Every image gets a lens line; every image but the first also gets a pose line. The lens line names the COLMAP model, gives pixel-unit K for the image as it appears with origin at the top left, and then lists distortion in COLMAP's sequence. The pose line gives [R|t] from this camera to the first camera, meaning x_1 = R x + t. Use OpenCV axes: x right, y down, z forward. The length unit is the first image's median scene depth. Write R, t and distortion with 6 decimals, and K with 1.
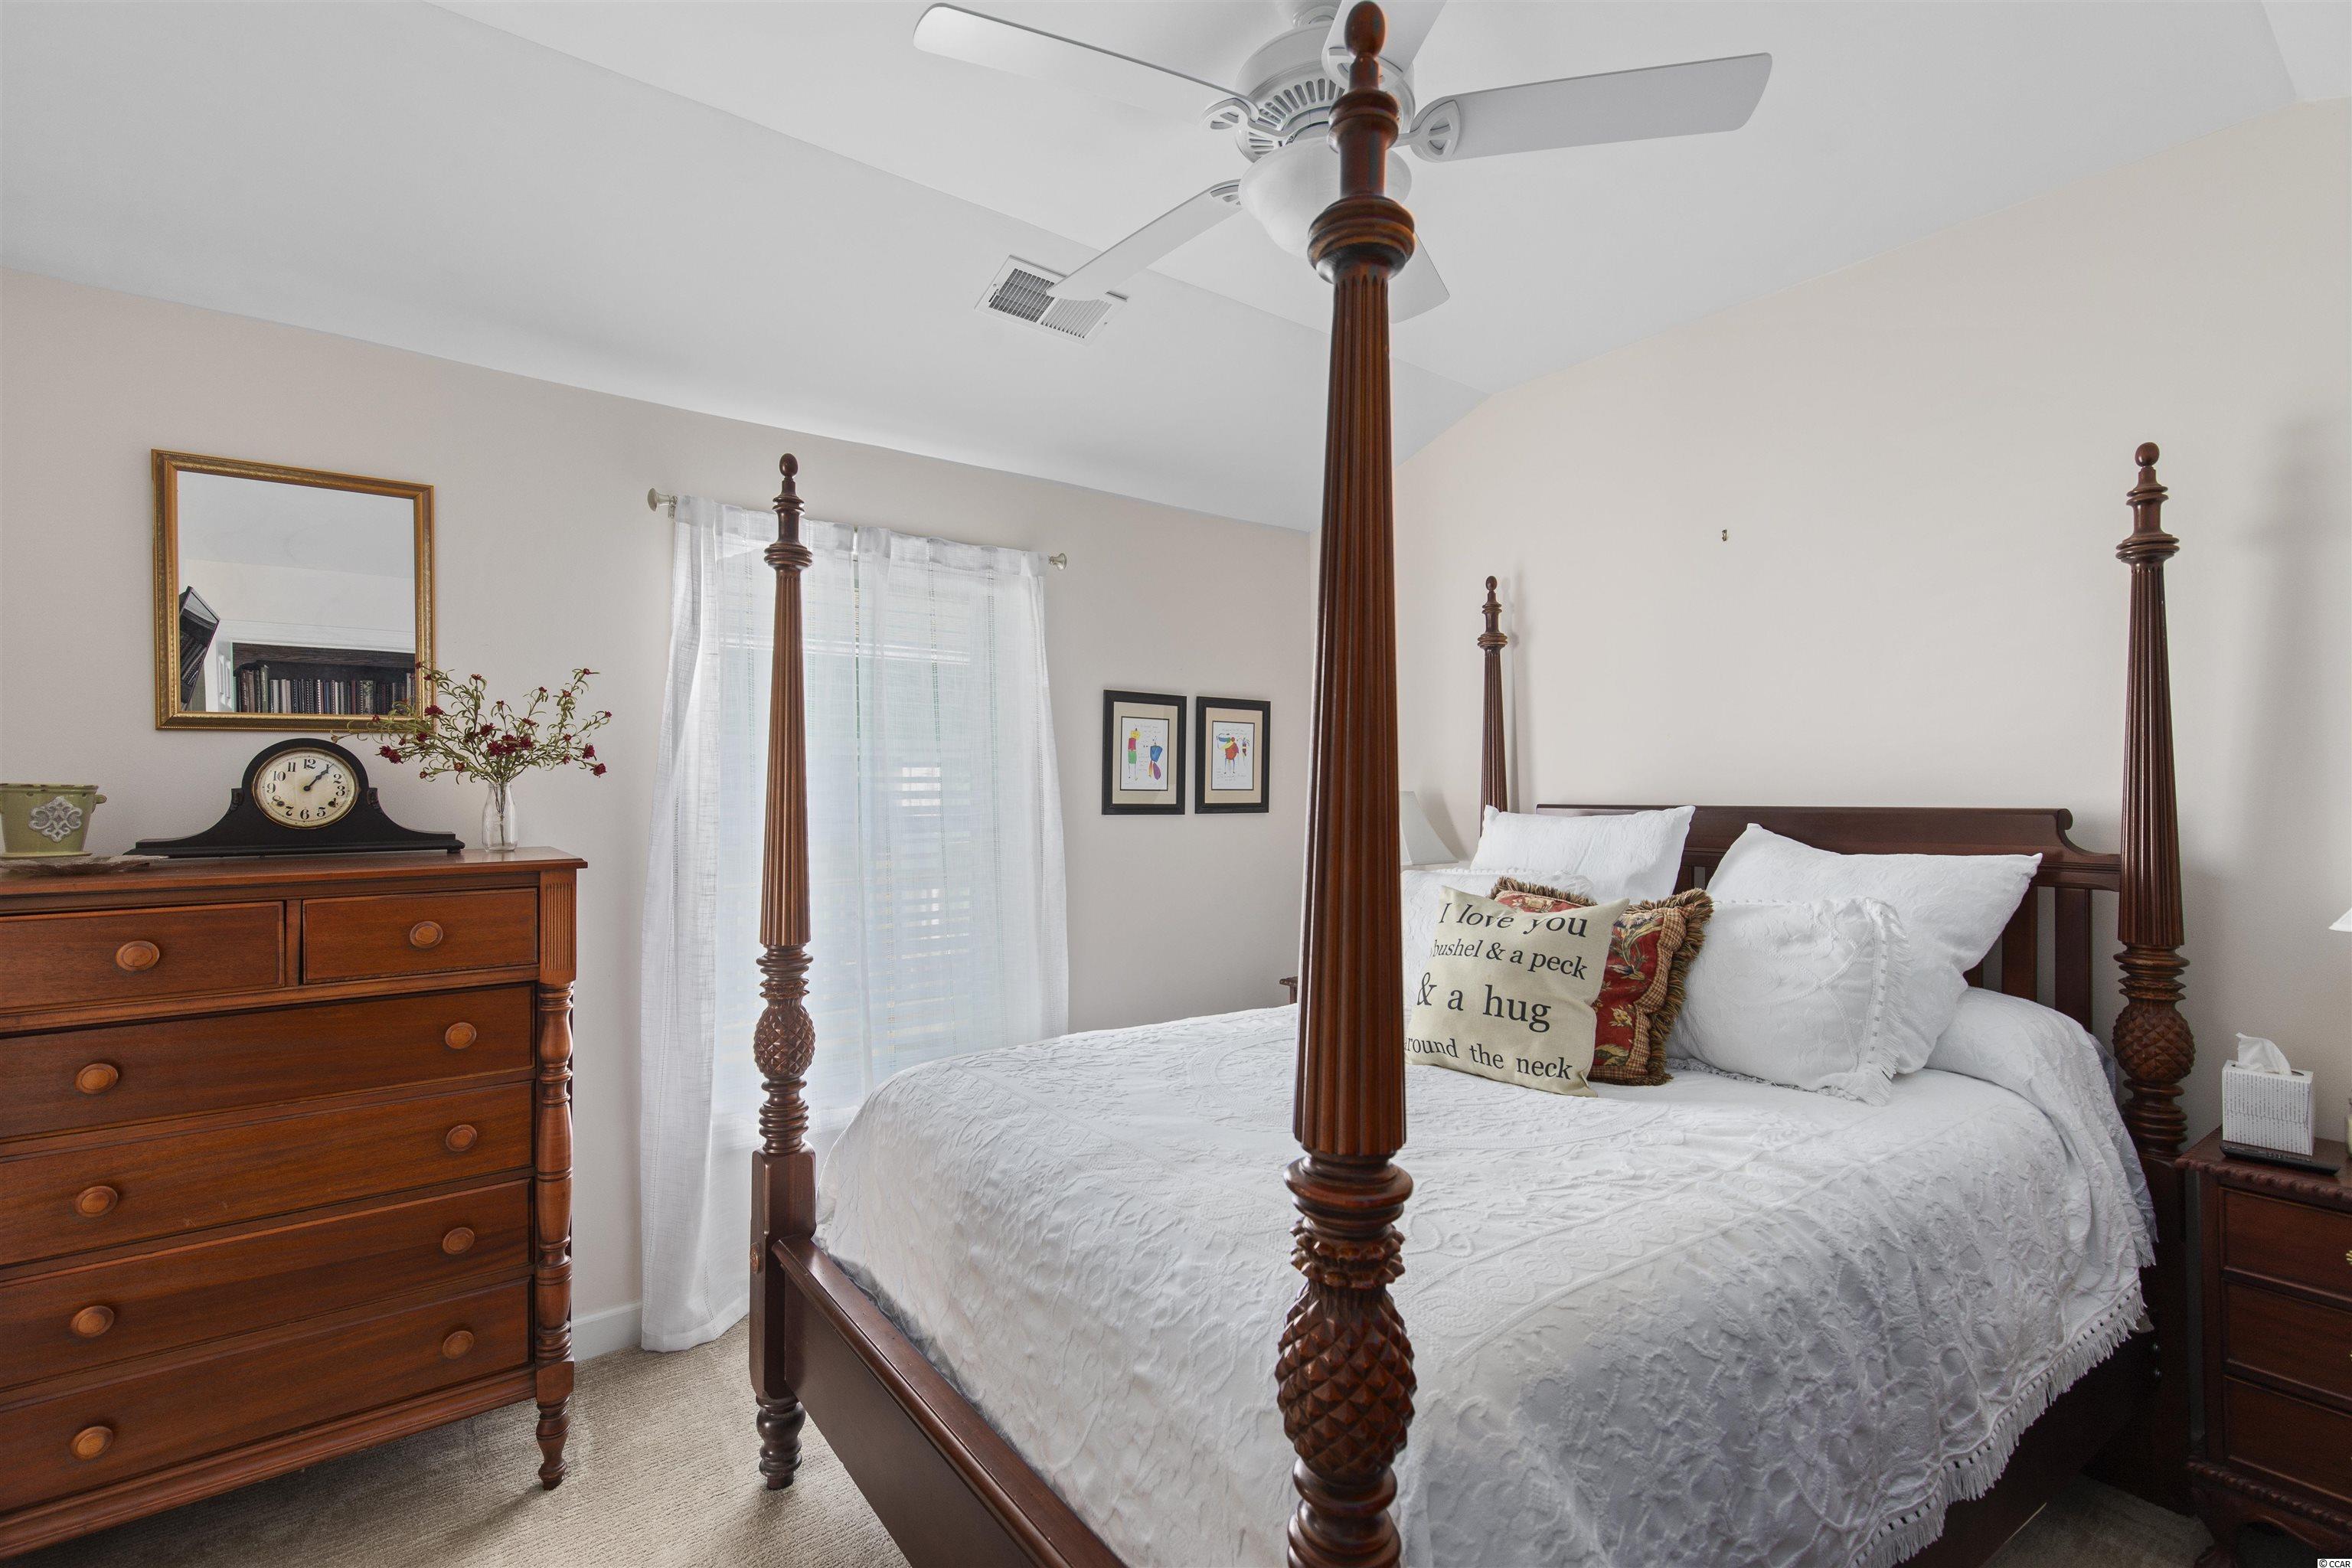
lens RADIAL K [[1060.7, 0, 1166.8], [0, 1060.7, 779.5], [0, 0, 1]] dist [0.010634, -0.002789]
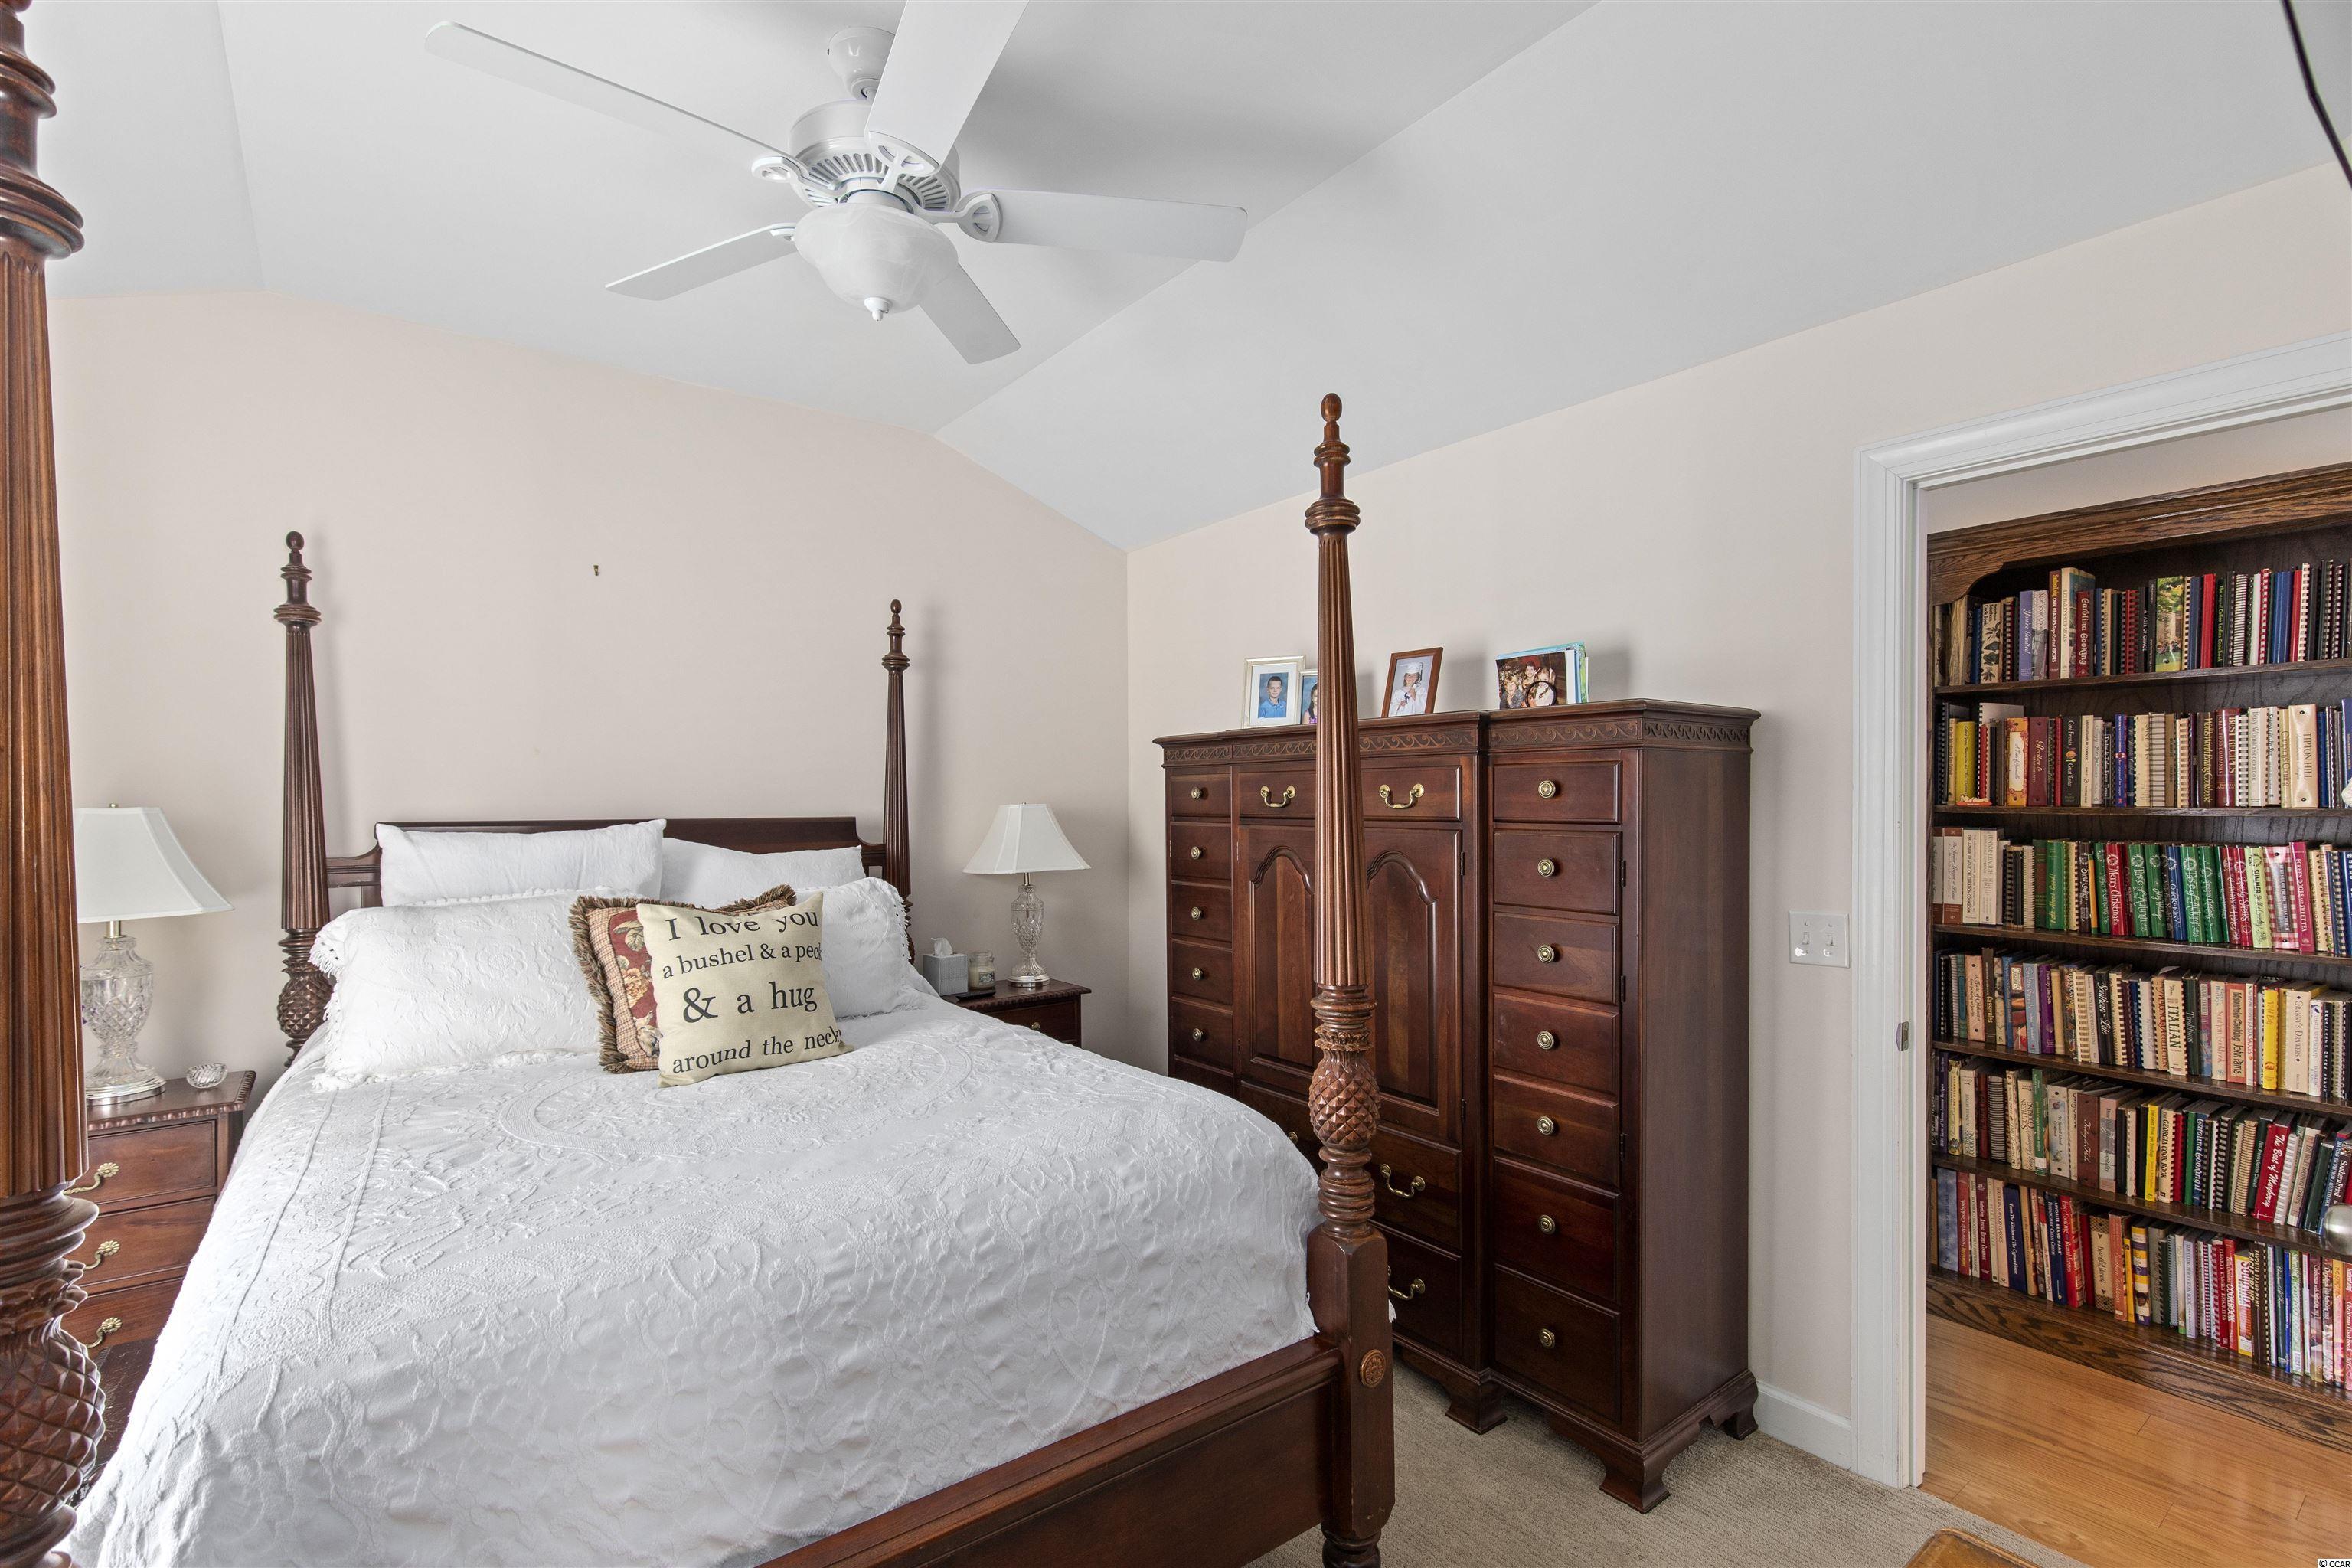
lens RADIAL K [[1060.7, 0, 1167.4], [0, 1060.7, 808.5], [0, 0, 1]] dist [0.010634, -0.002789]
pose [[0.000701, -0.002968, 0.999995, -0.805891], [-0.007356, 0.999969, 0.002973, 0.008124], [-0.999973, -0.007358, 0.000679, 0.602183]]
